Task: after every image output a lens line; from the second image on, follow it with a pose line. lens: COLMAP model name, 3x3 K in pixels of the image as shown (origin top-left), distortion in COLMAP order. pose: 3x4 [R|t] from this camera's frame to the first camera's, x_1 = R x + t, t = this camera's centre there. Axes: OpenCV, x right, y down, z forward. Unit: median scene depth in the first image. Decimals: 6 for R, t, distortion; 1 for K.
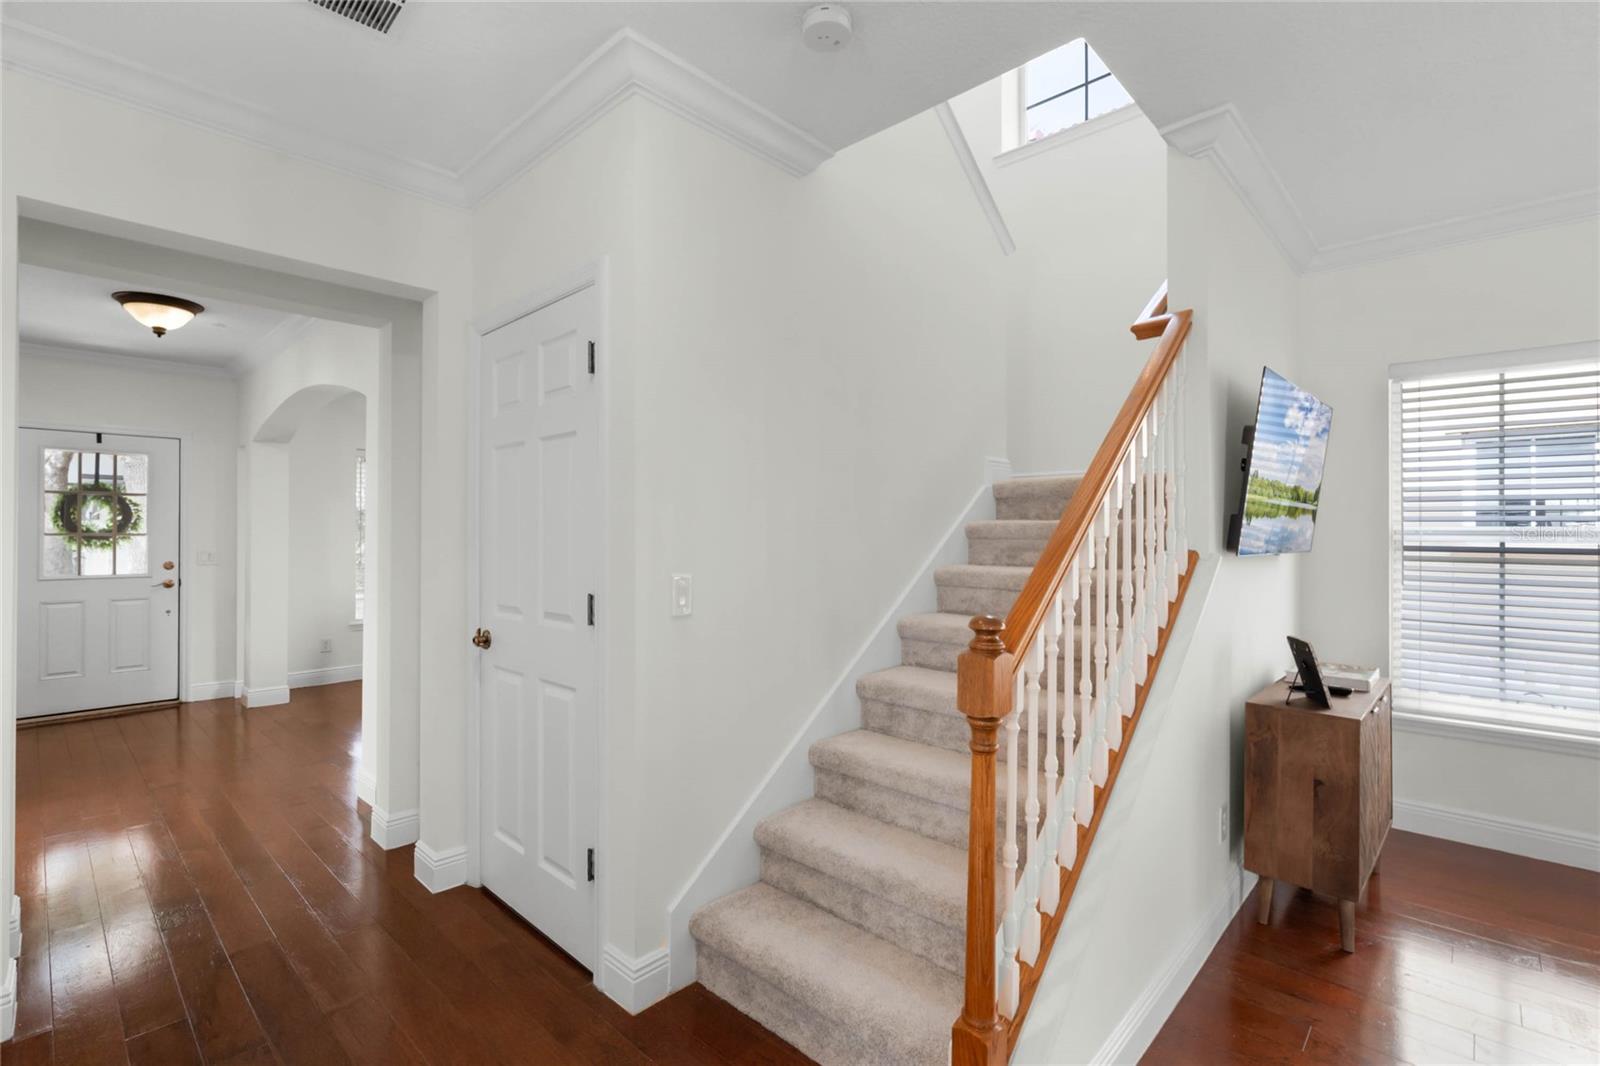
lens RADIAL K [[719.3, 0, 806.0], [0, 719.3, 532.9], [0, 0, 1]] dist [-0.003667, -0.000351]
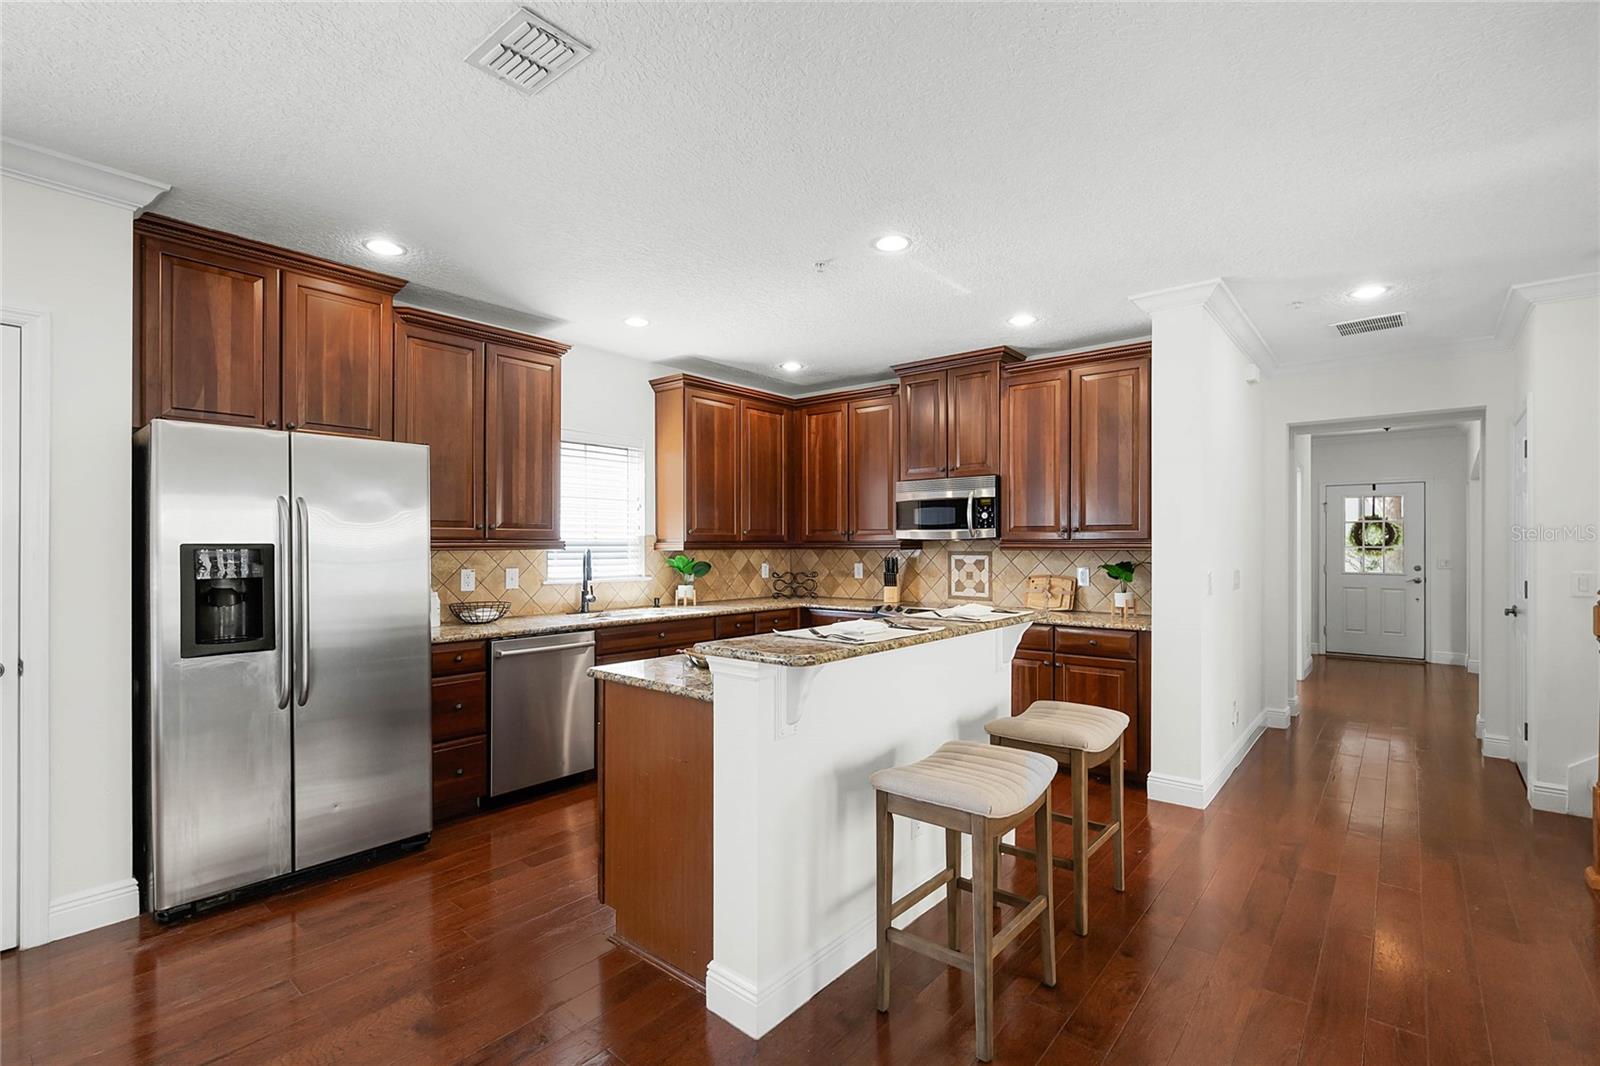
lens RADIAL K [[730.3, 0, 804.8], [0, 730.3, 541.5], [0, 0, 1]] dist [-0.000857, 0.000139]
pose [[0.057560, -0.007721, -0.998312, 1.168980], [0.002253, 0.999969, -0.007604, -0.002404], [0.998340, -0.001811, 0.057575, -0.756118]]
